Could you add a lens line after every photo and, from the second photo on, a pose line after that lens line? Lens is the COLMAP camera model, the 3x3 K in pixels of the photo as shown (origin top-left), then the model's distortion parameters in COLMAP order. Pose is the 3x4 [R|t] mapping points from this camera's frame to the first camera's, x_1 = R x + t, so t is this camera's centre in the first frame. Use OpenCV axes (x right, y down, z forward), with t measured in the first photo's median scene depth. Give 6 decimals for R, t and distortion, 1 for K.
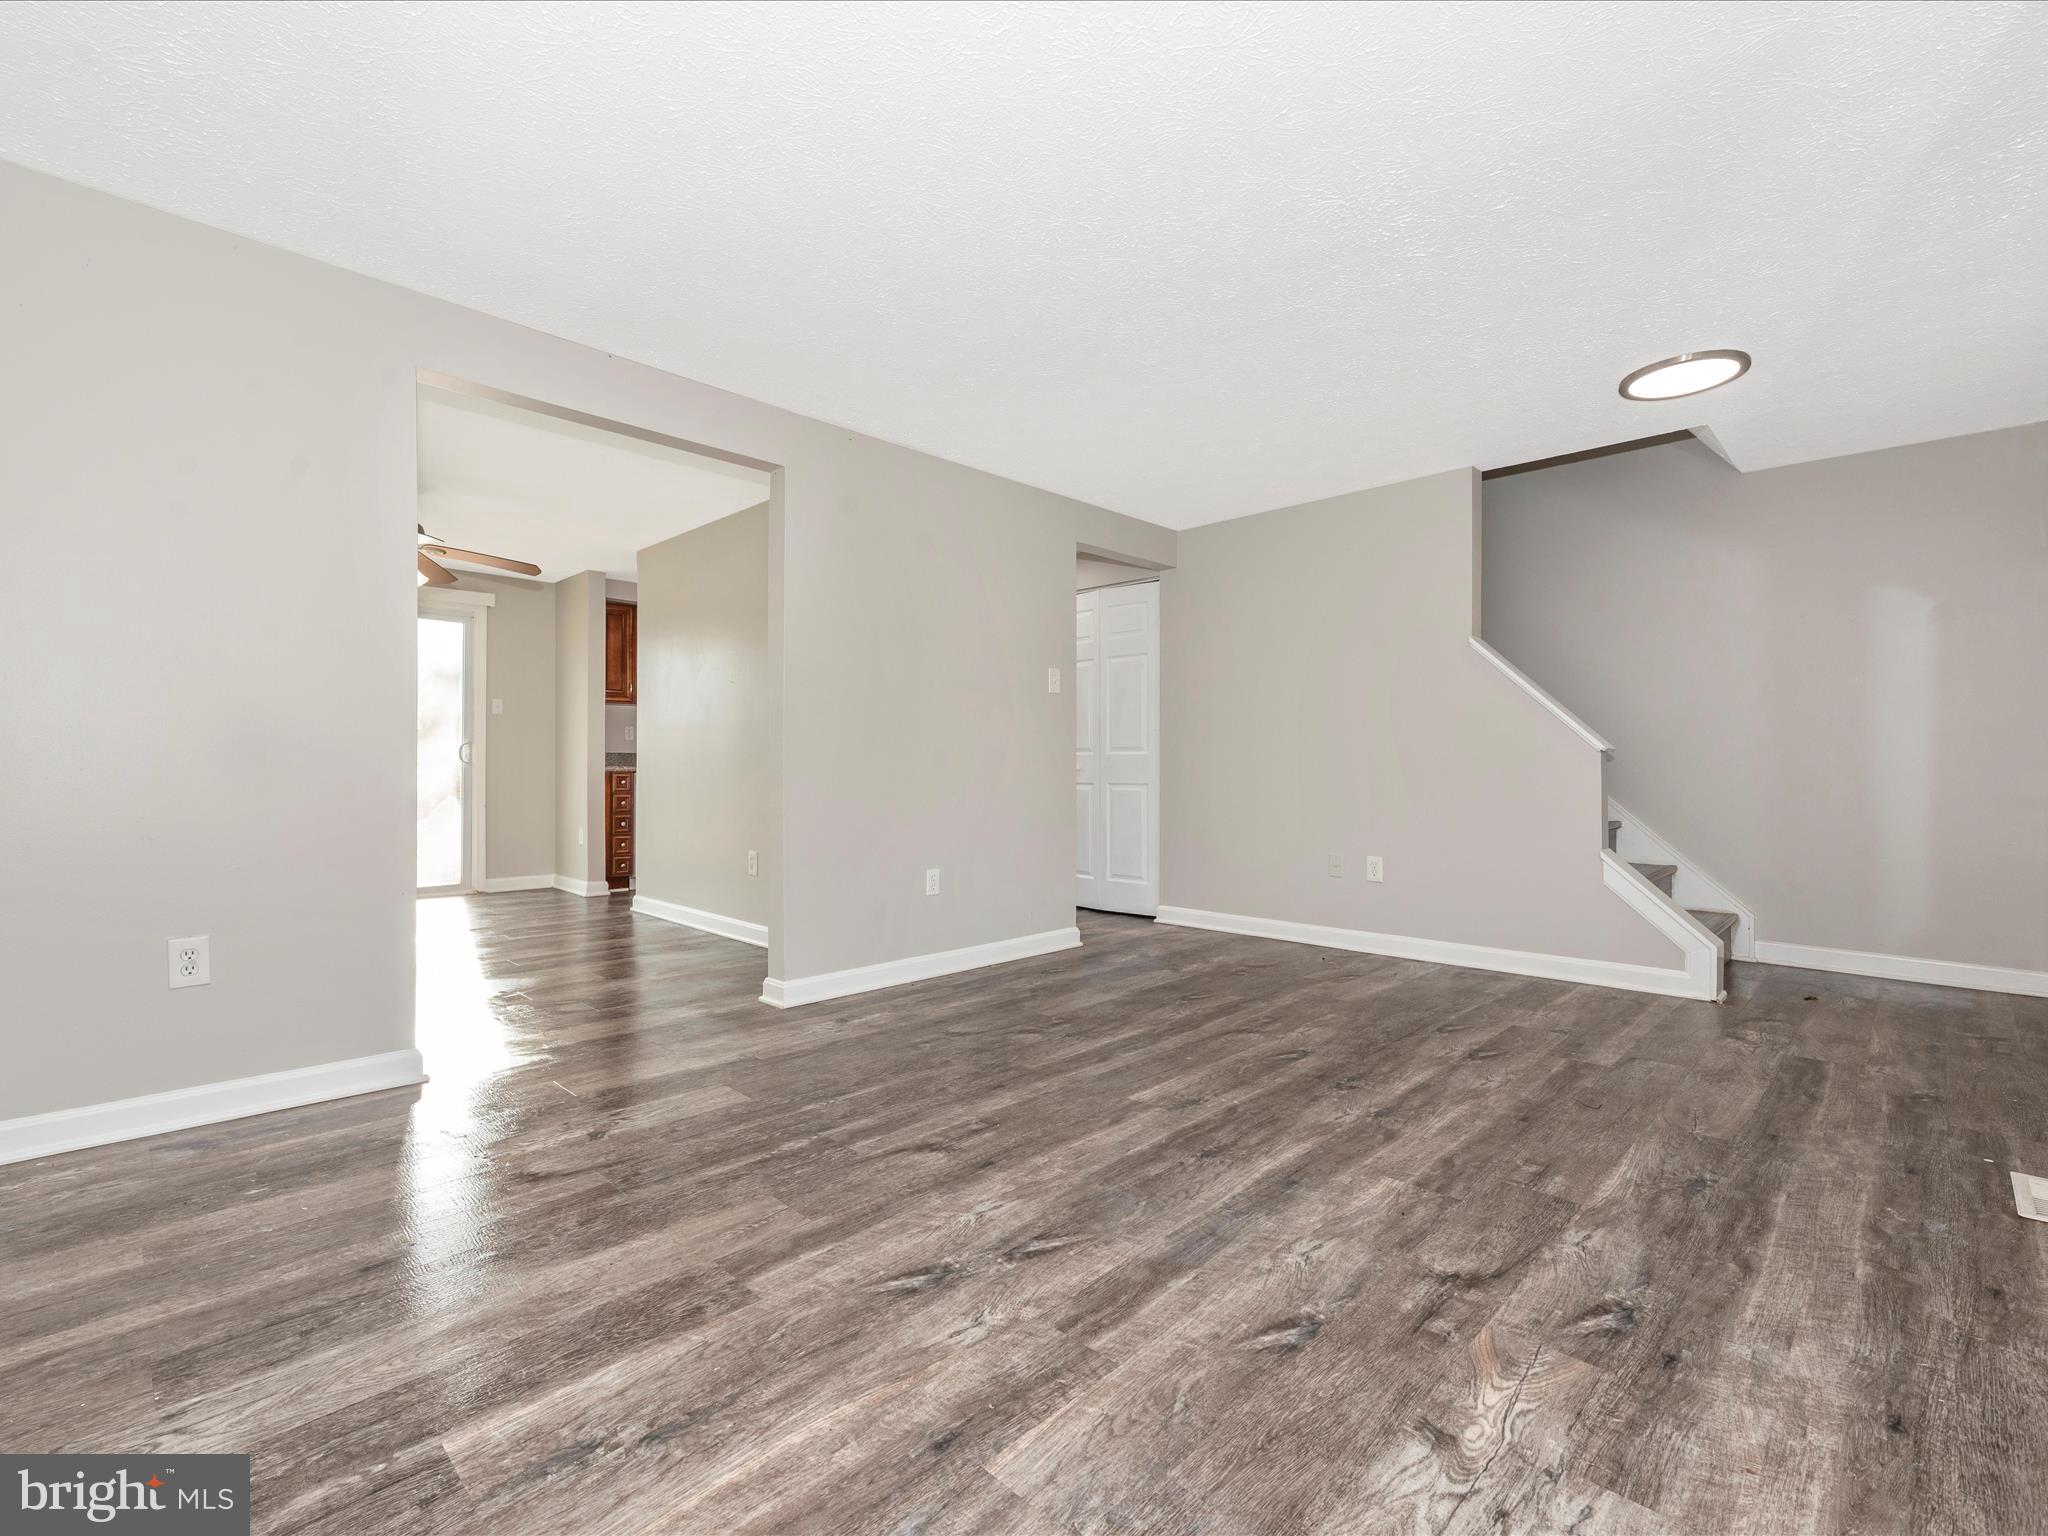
lens RADIAL K [[926.7, 0, 1011.5], [0, 926.7, 772.1], [0, 0, 1]] dist [0.001645, -0.000212]
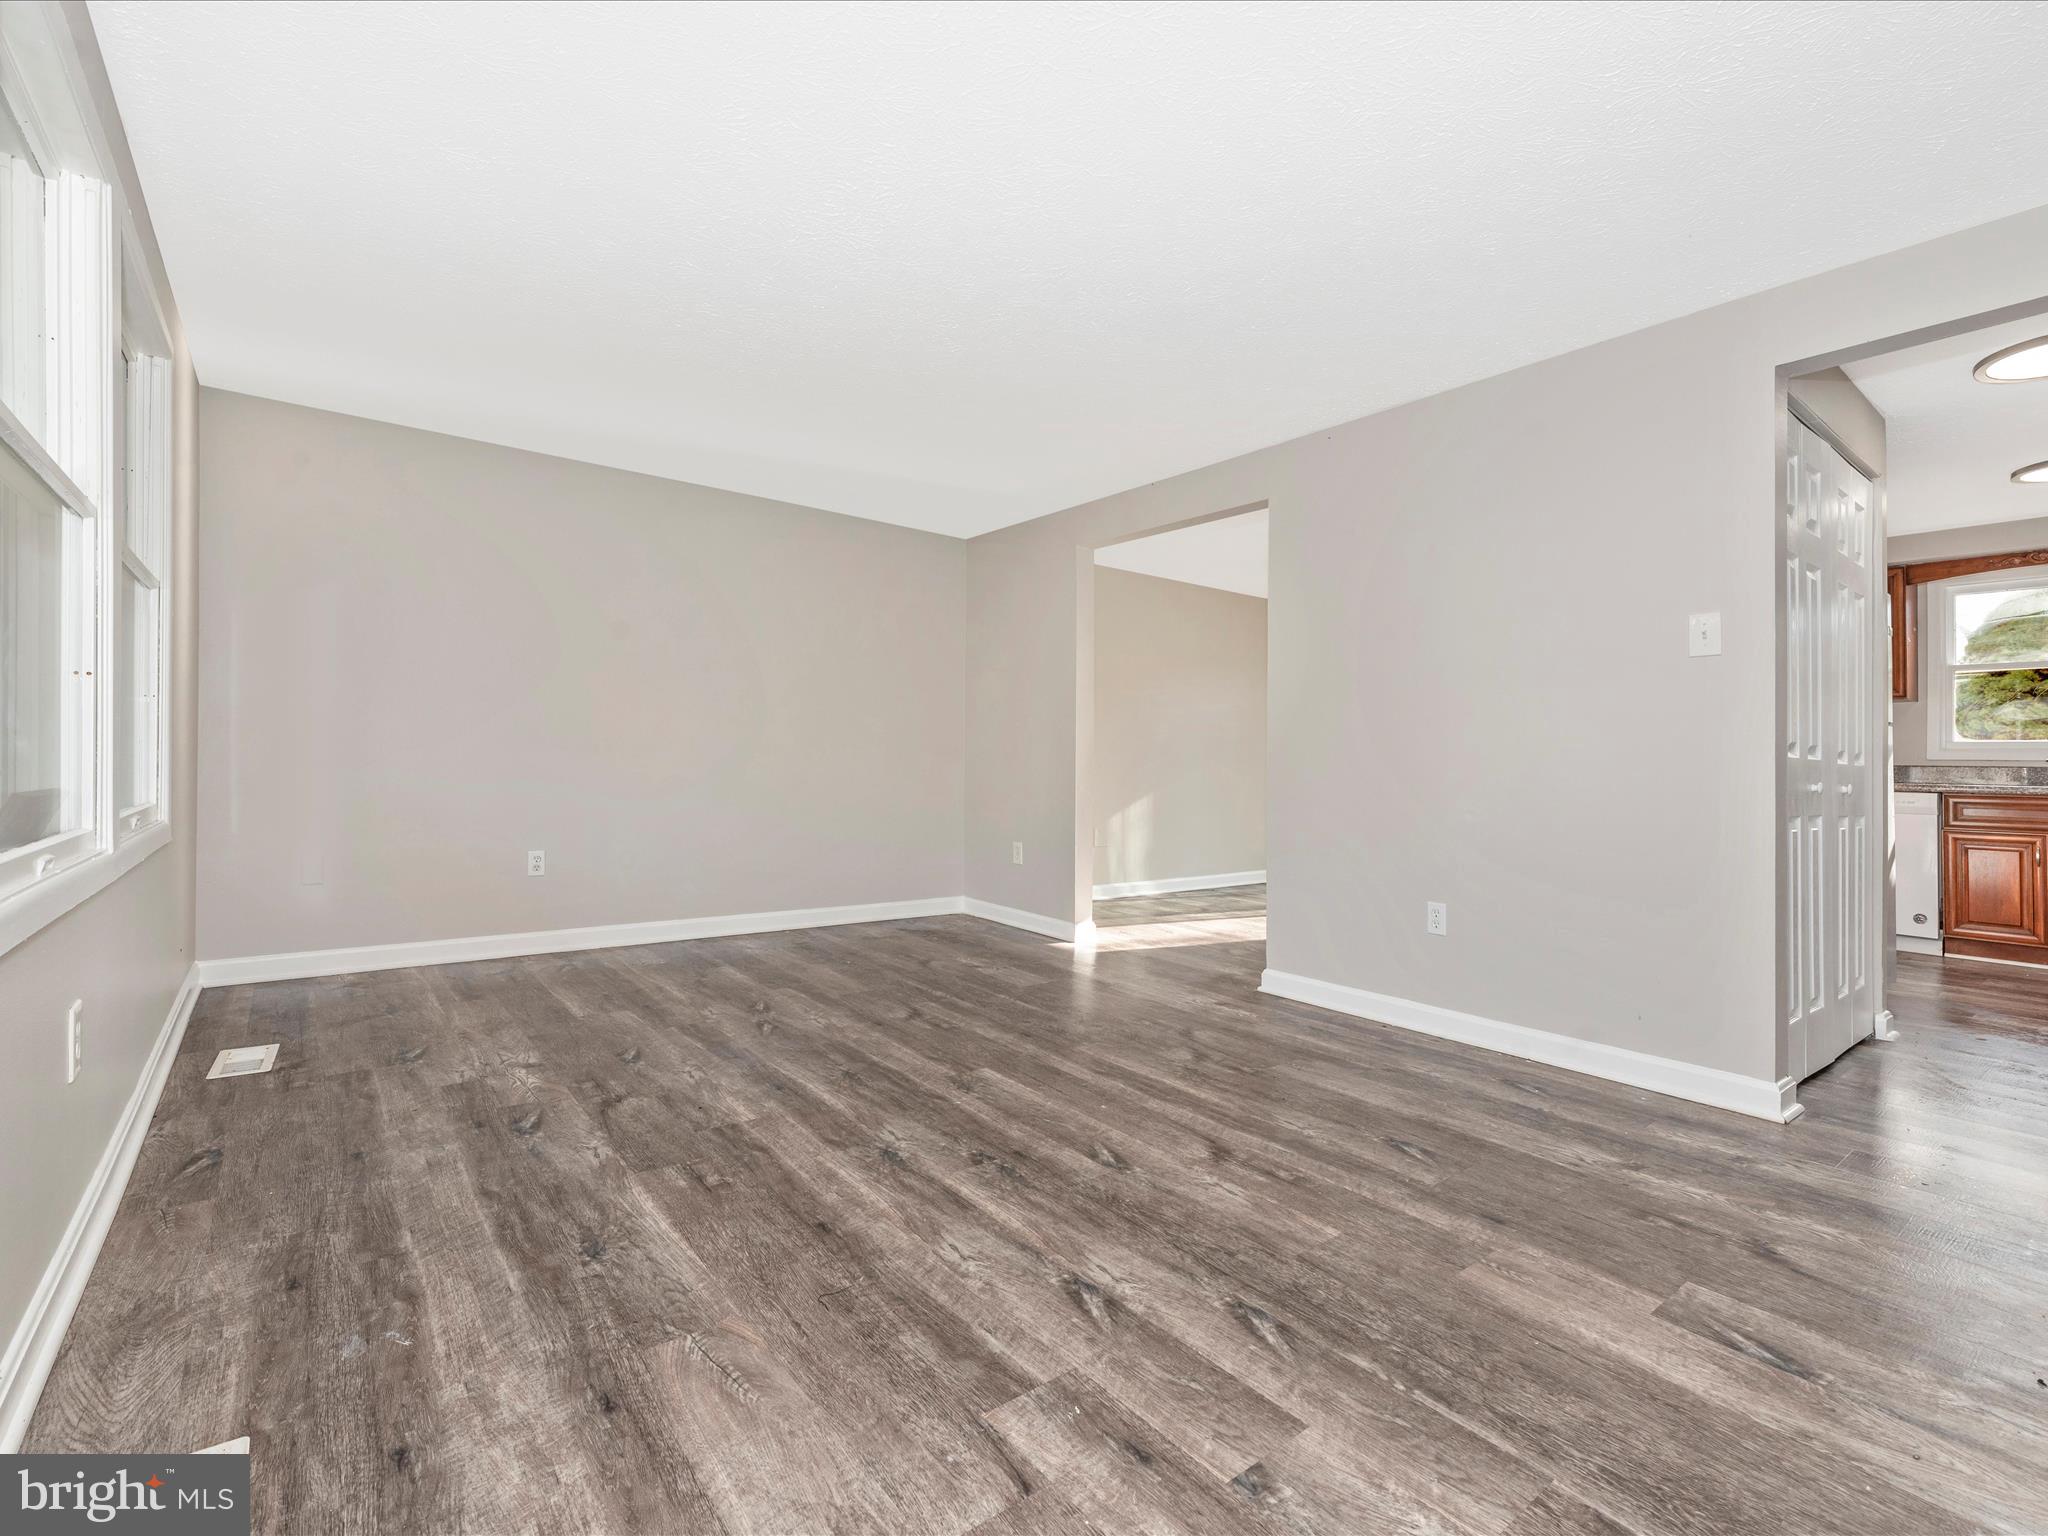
lens RADIAL K [[926.7, 0, 1017.9], [0, 926.7, 759.2], [0, 0, 1]] dist [0.001645, -0.000212]
pose [[-0.127956, -0.006989, -0.991755, 1.534380], [-0.025394, 0.999670, -0.003769, -0.013881], [0.991455, 0.024702, -0.128092, 1.481216]]
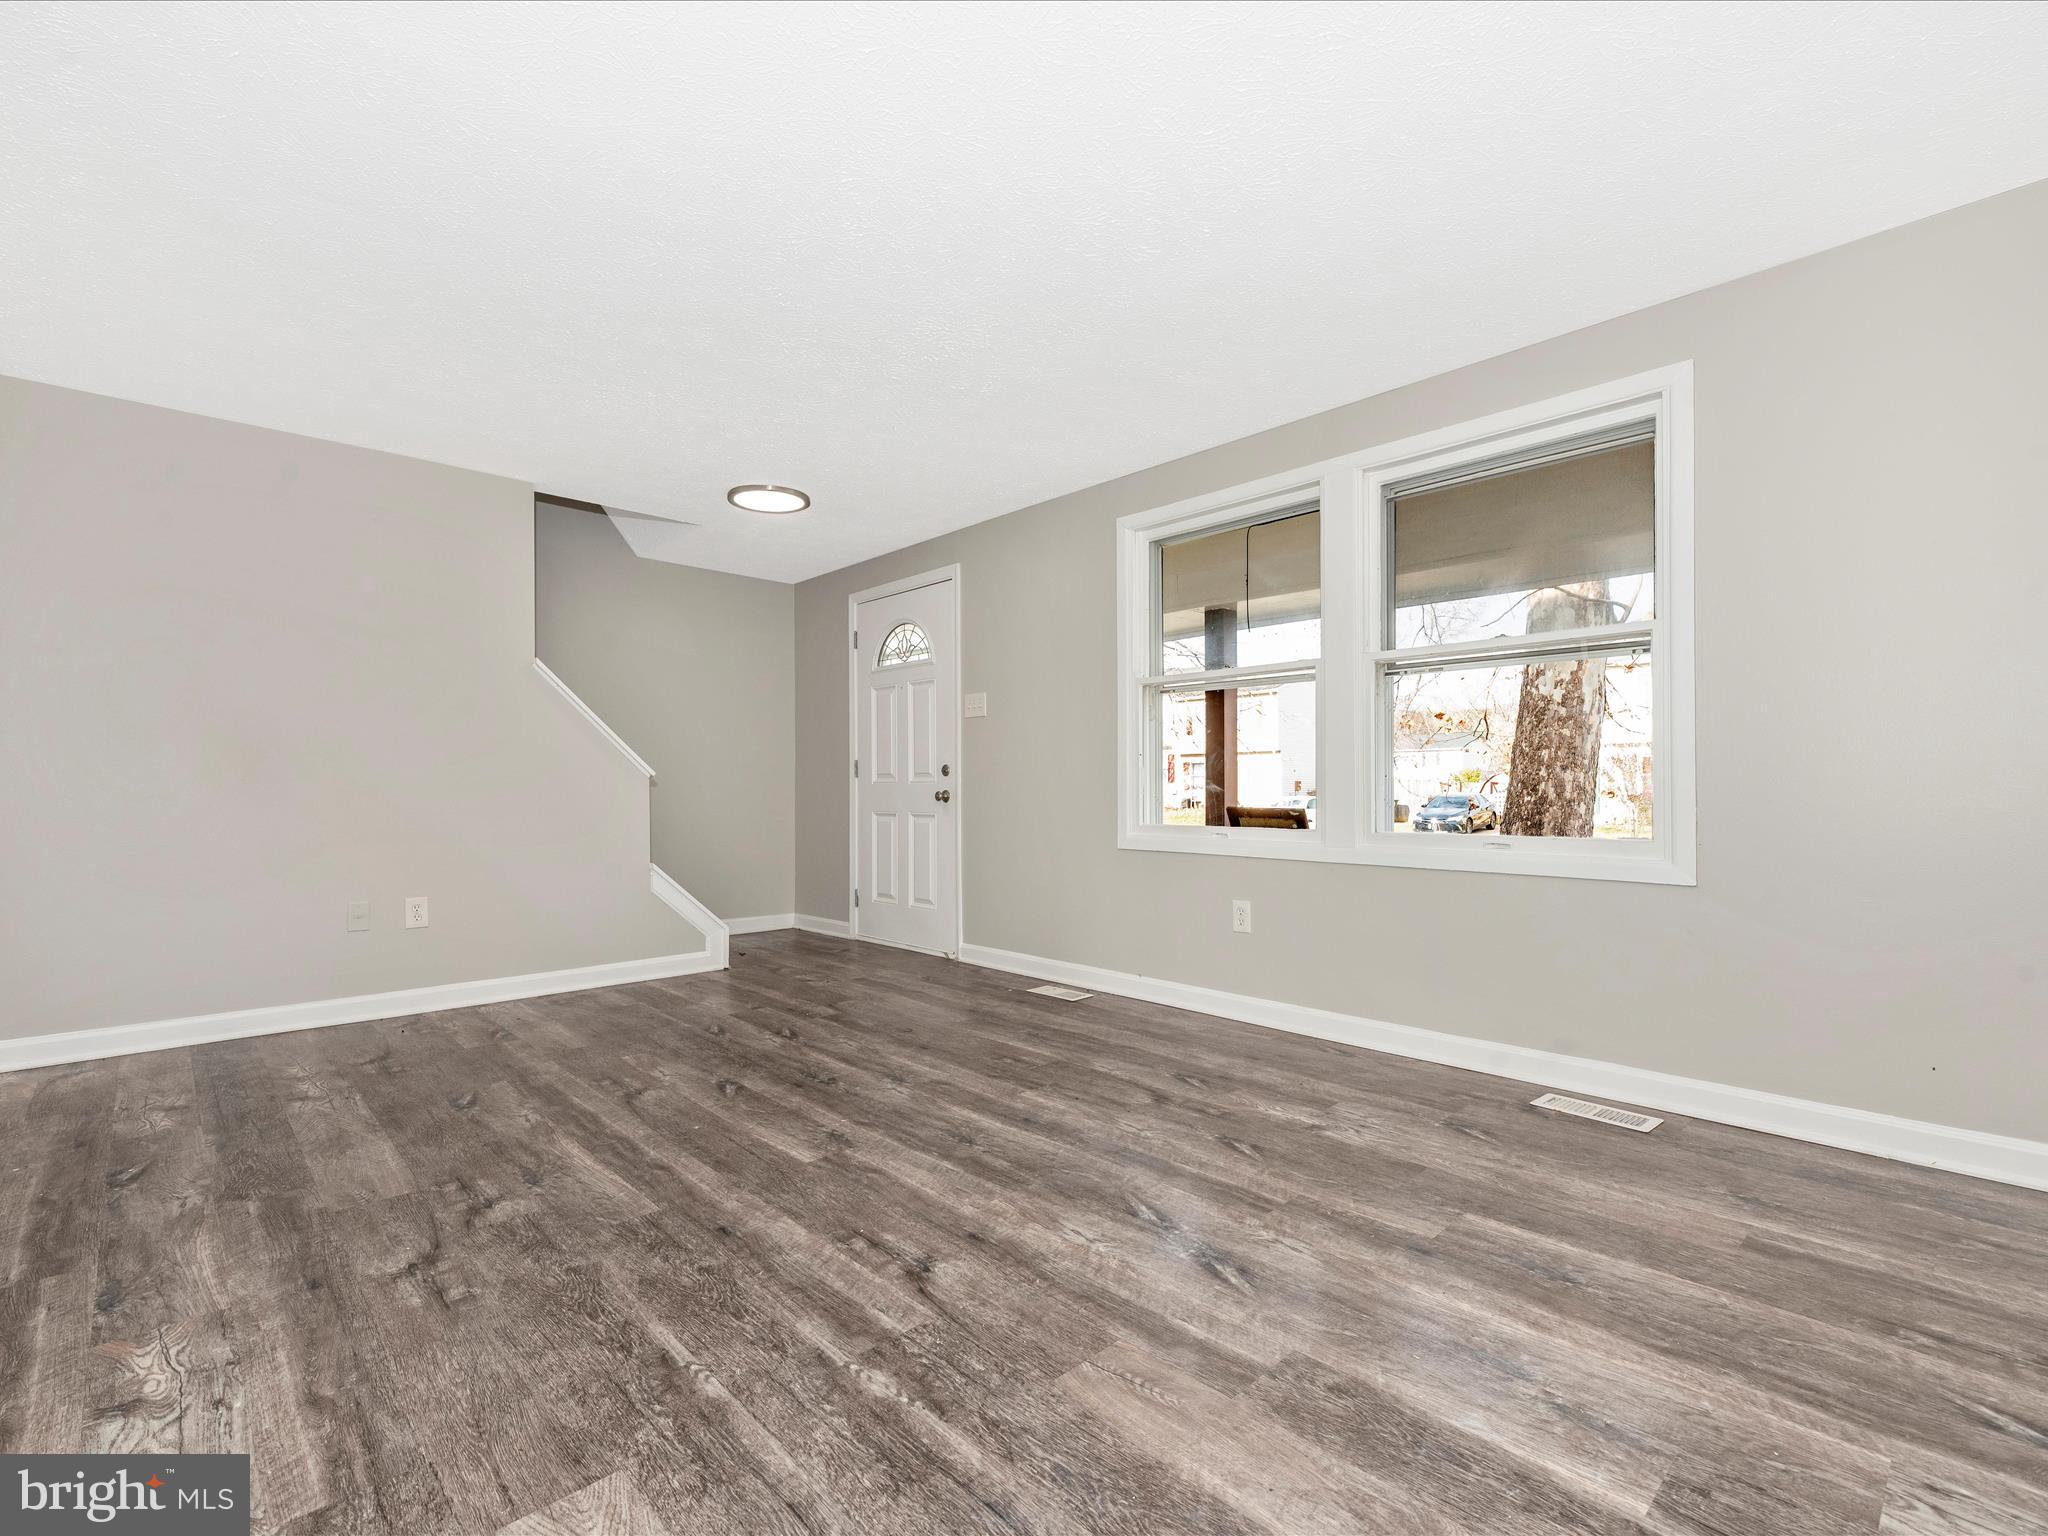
lens RADIAL K [[926.7, 0, 1010.5], [0, 926.7, 778.9], [0, 0, 1]] dist [0.001645, -0.000212]
pose [[0.035547, 0.012359, 0.999292, -0.963579], [0.005406, 0.999907, -0.012559, -0.005010], [-0.999353, 0.005848, 0.035477, 0.976948]]
